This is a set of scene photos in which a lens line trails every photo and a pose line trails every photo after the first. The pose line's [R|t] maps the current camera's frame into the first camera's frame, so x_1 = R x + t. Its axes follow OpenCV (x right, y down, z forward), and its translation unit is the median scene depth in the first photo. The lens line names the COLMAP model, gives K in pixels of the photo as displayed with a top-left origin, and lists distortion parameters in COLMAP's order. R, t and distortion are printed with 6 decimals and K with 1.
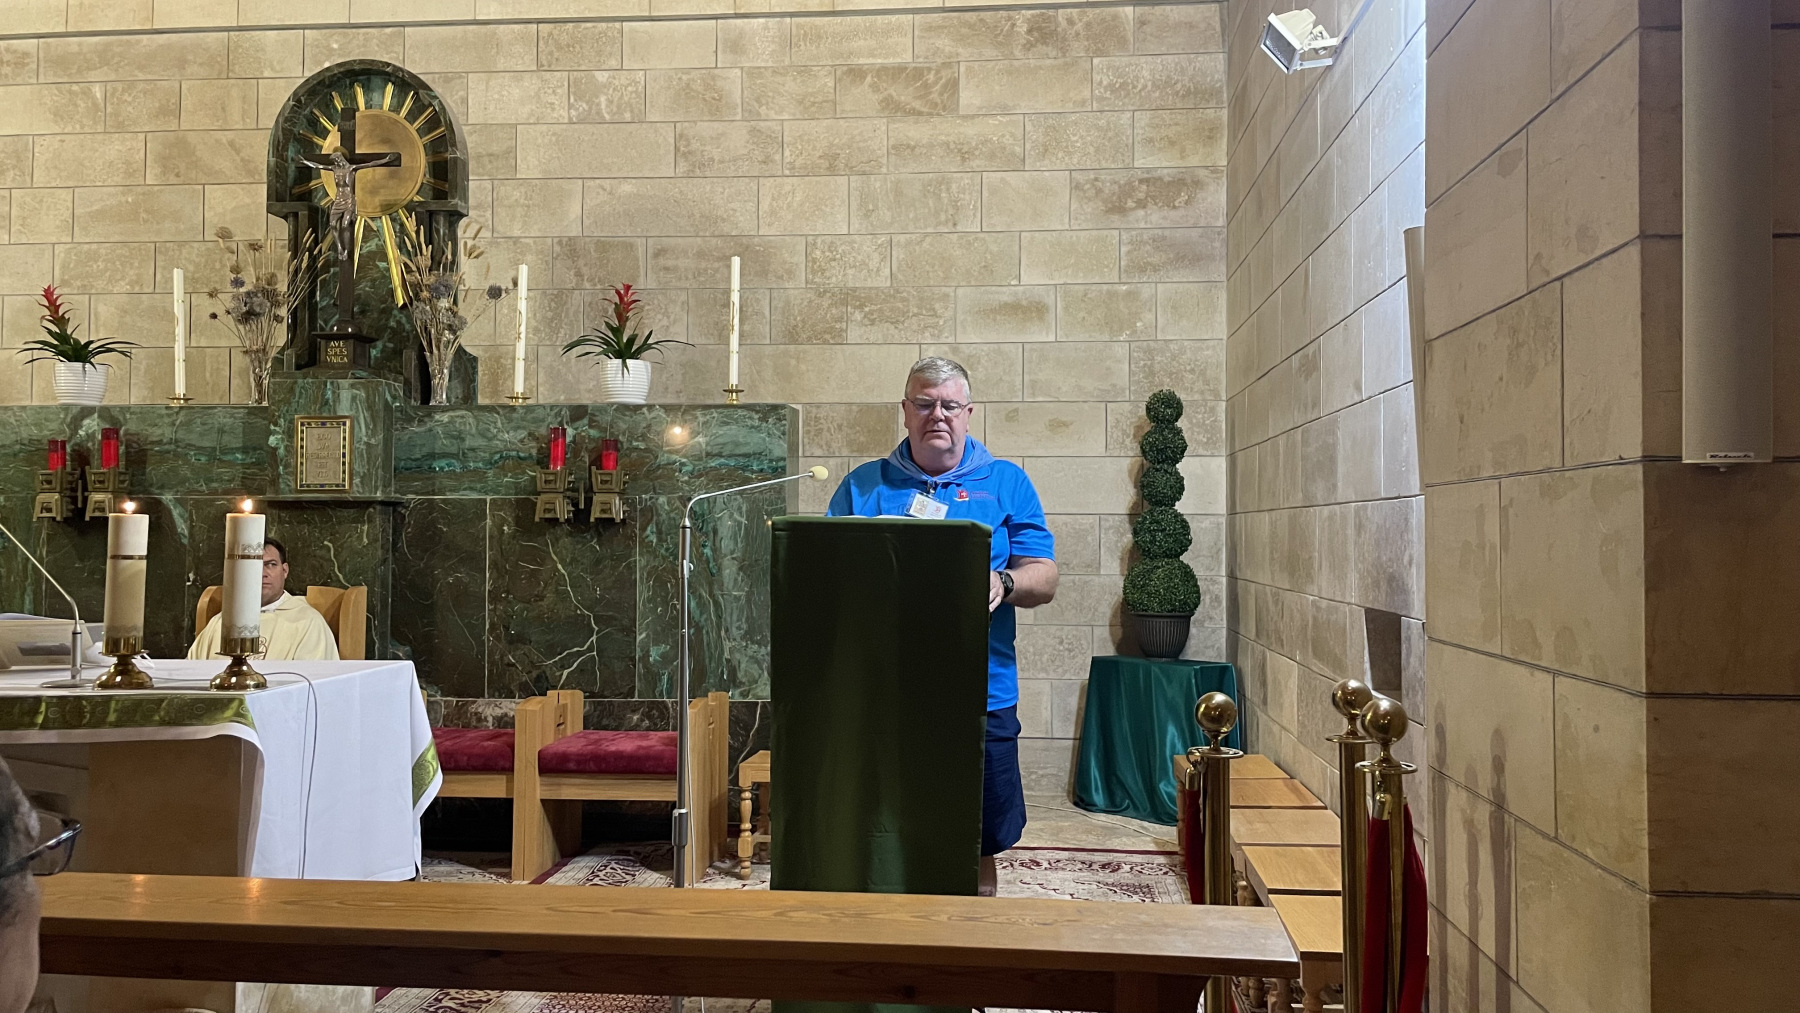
lens RADIAL K [[1350.2, 0, 902.8], [0, 1350.2, 493.3], [0, 0, 1]] dist [0.097132, -0.121857]
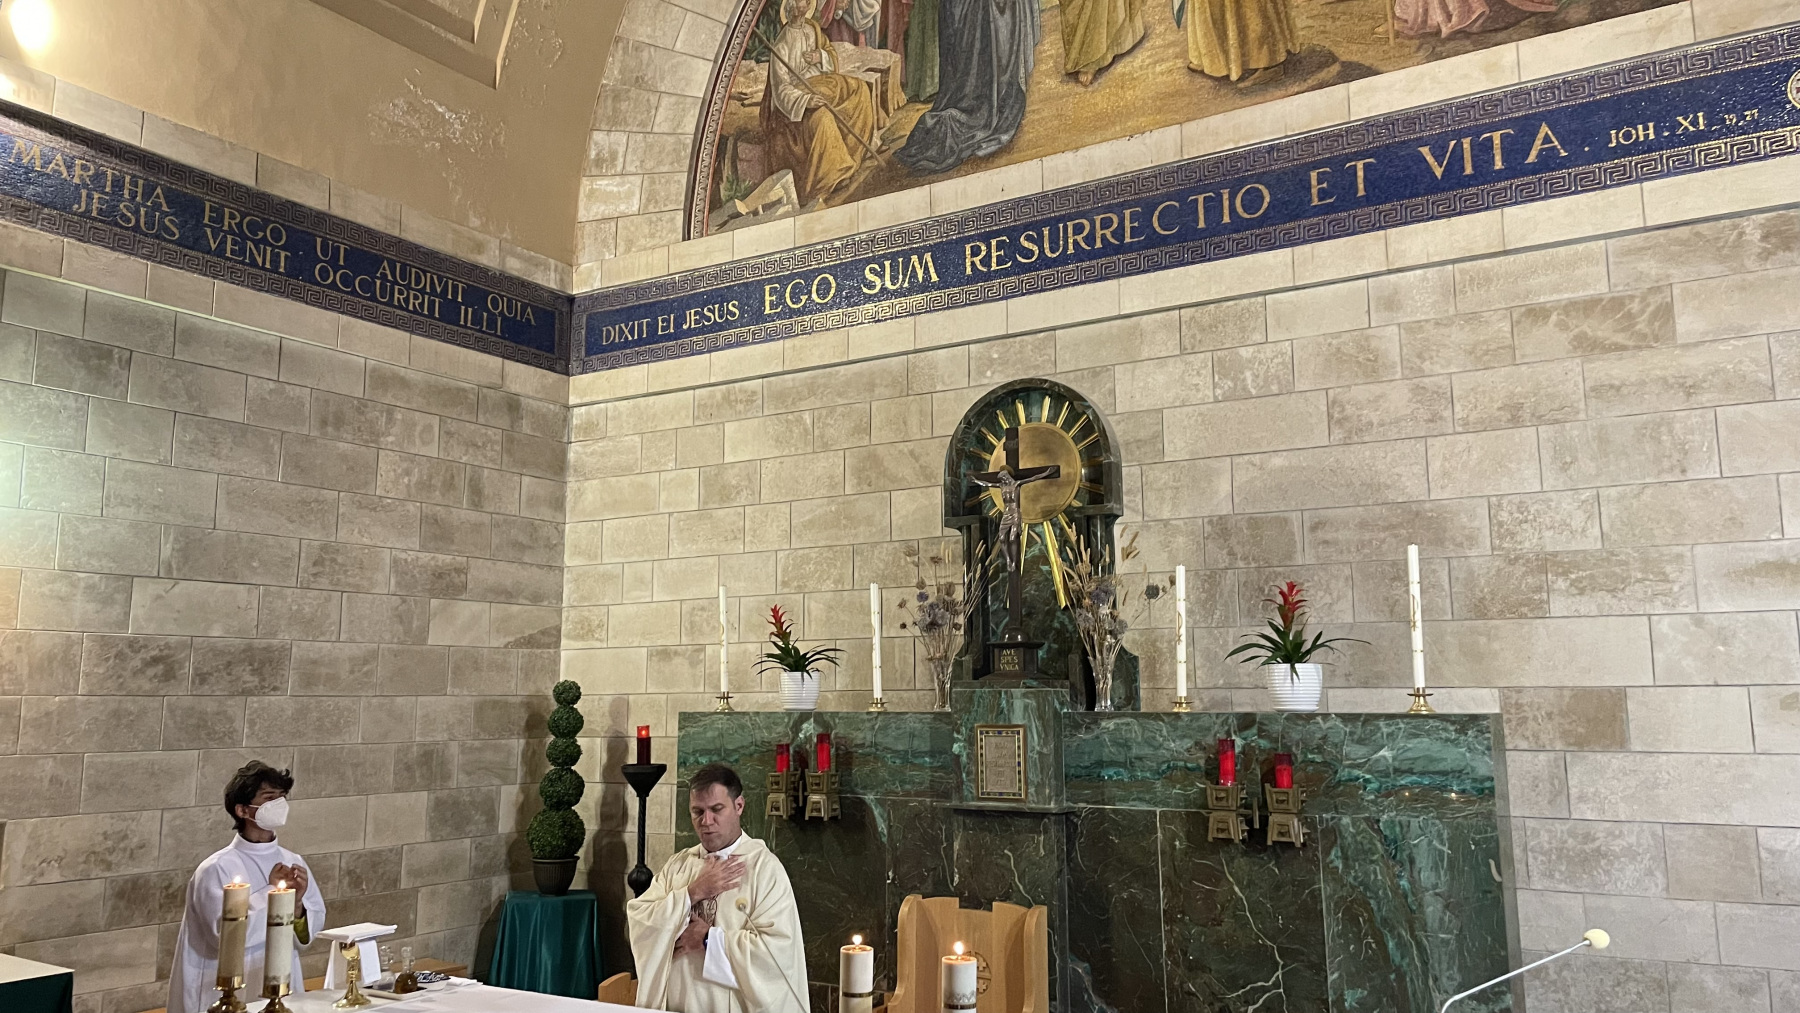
lens RADIAL K [[1350.2, 0, 889.7], [0, 1350.2, 498.4], [0, 0, 1]] dist [0.097132, -0.121857]
pose [[0.894369, -0.075004, -0.440997, -0.027882], [0.020945, 0.991783, -0.126202, -0.088088], [0.446840, 0.103634, 0.888591, 0.027336]]
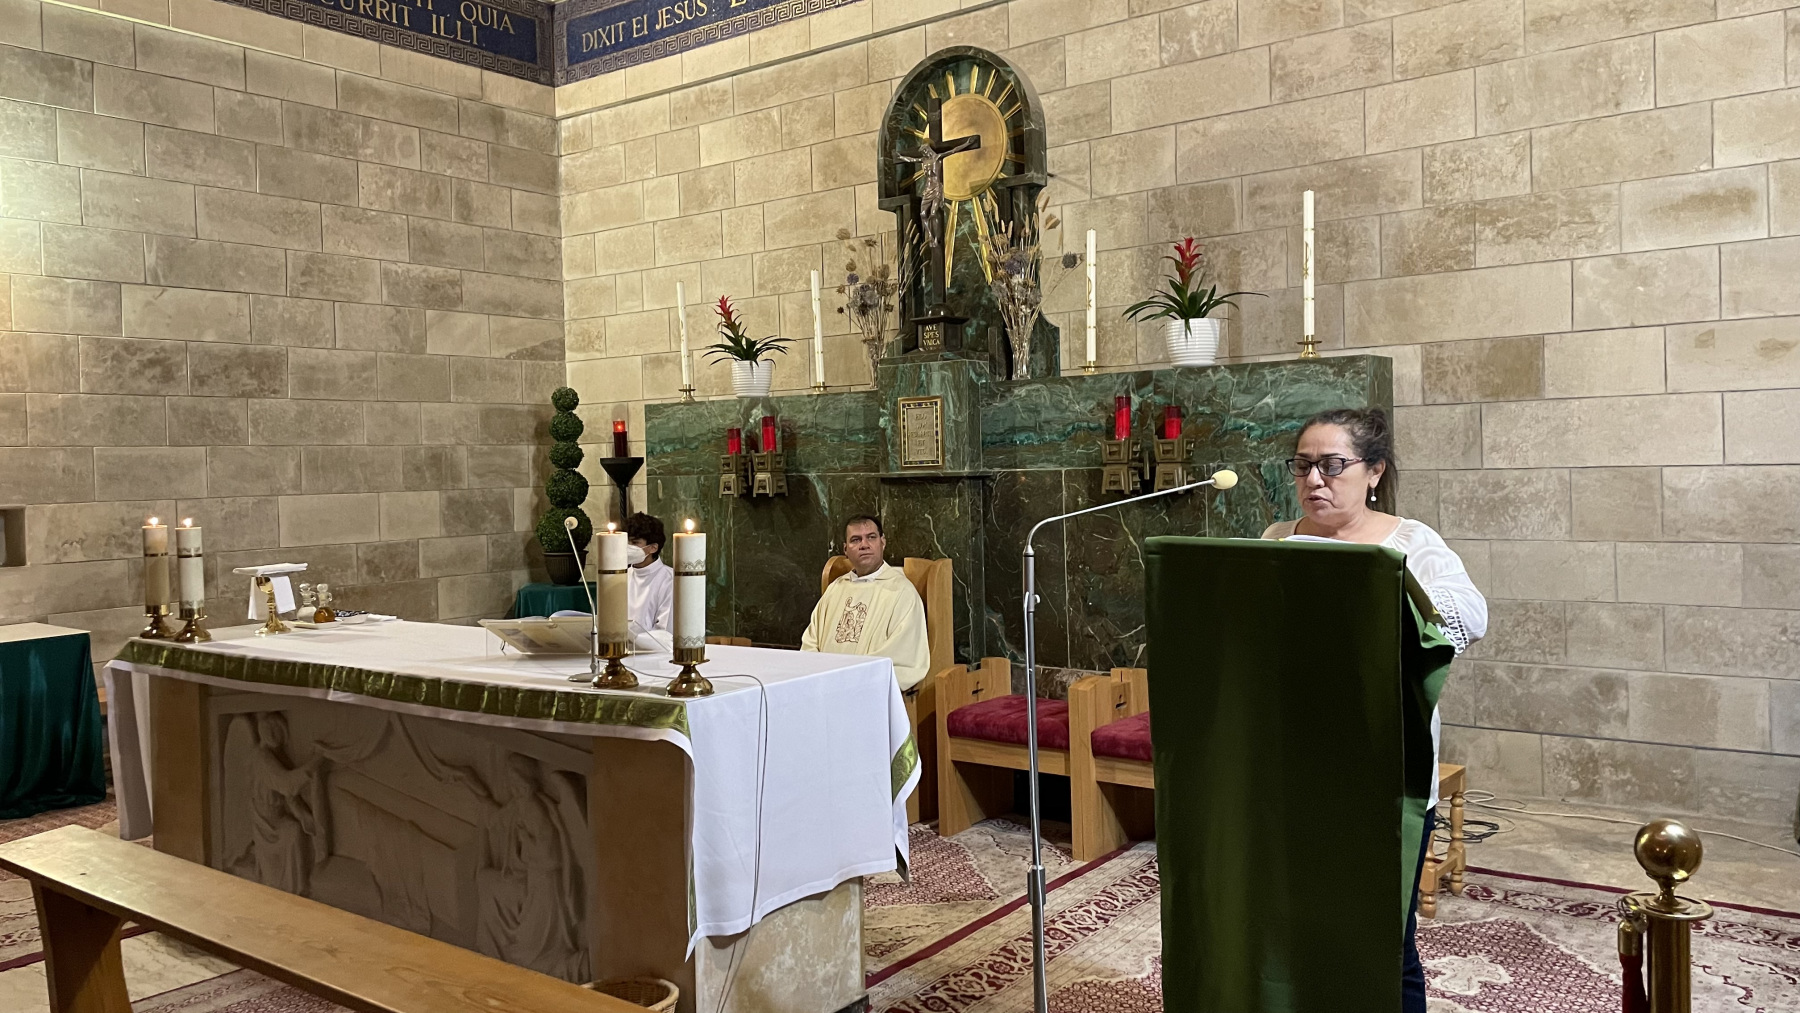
lens RADIAL K [[1350.2, 0, 906.4], [0, 1350.2, 484.8], [0, 0, 1]] dist [0.097132, -0.121857]
pose [[0.853115, -0.018308, -0.521402, 0.103386], [0.045005, 0.998241, 0.038586, -0.026034], [0.519779, -0.056384, 0.852438, 0.081725]]
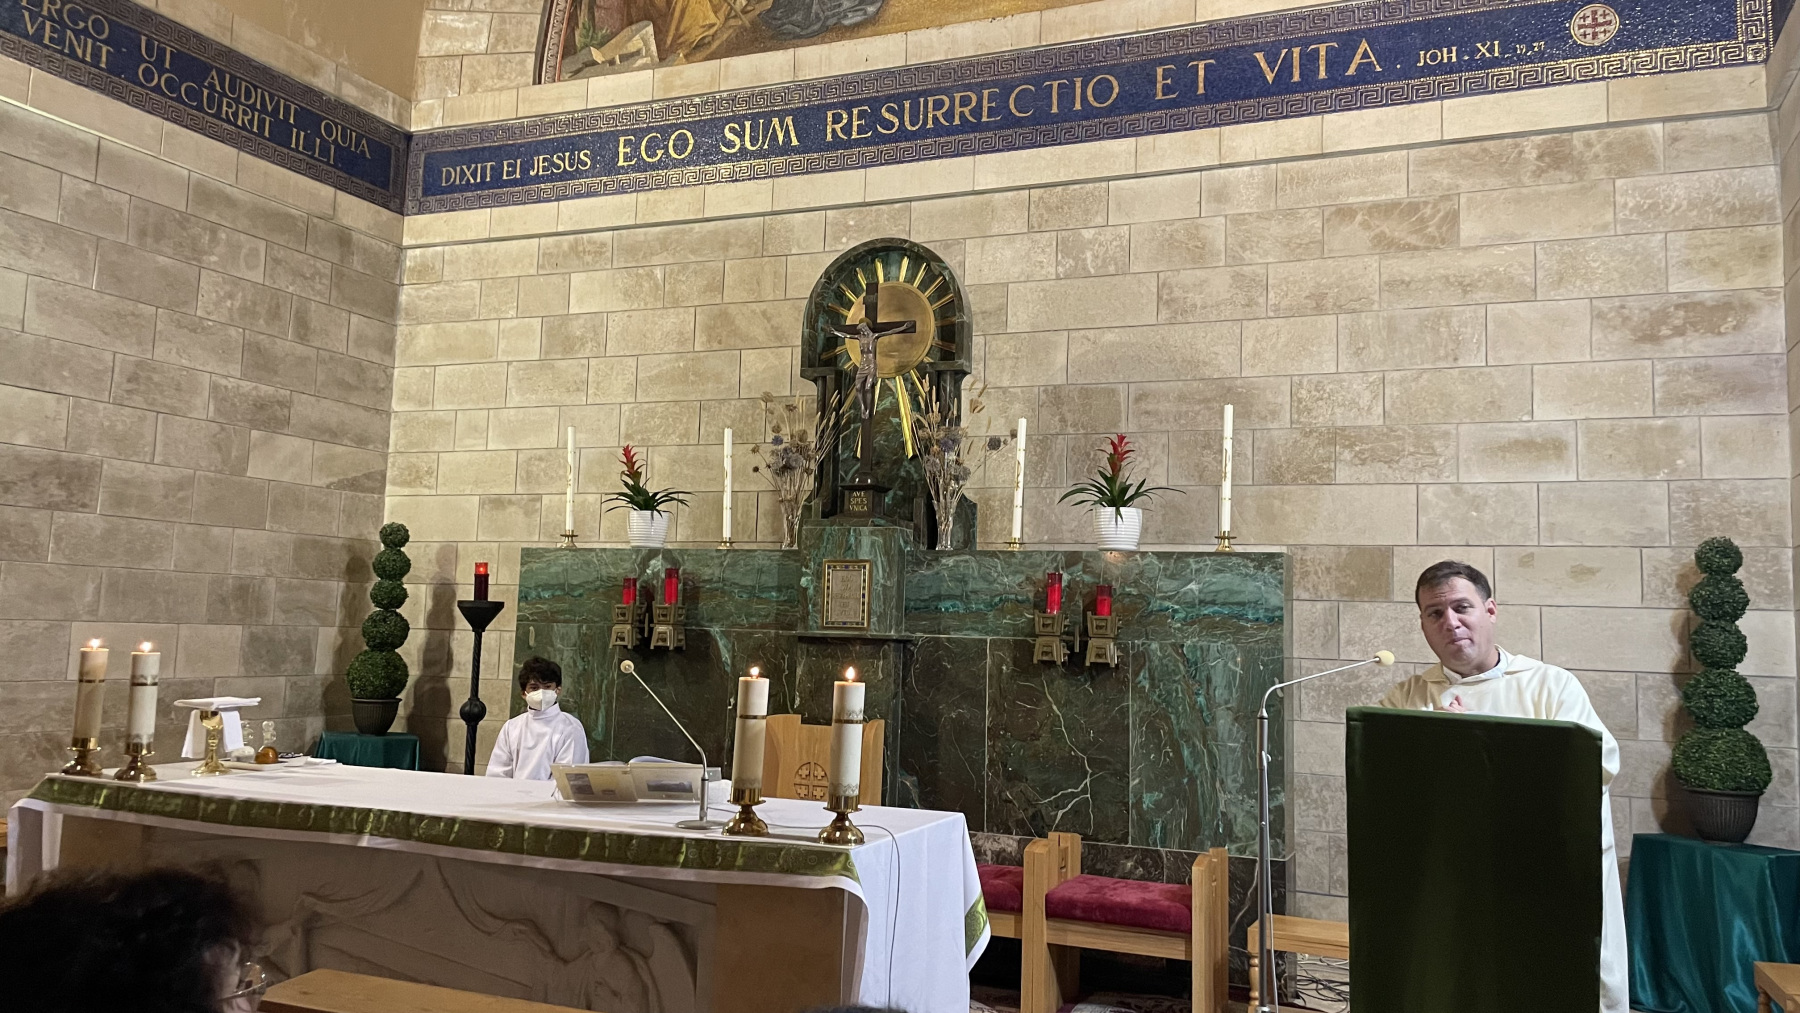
lens RADIAL K [[1350.2, 0, 911.0], [0, 1350.2, 493.8], [0, 0, 1]] dist [0.097132, -0.121857]
pose [[0.956149, -0.004154, -0.292850, -0.048645], [-0.018587, 0.997023, -0.074829, -0.025935], [0.292289, 0.076991, 0.953226, -0.023377]]
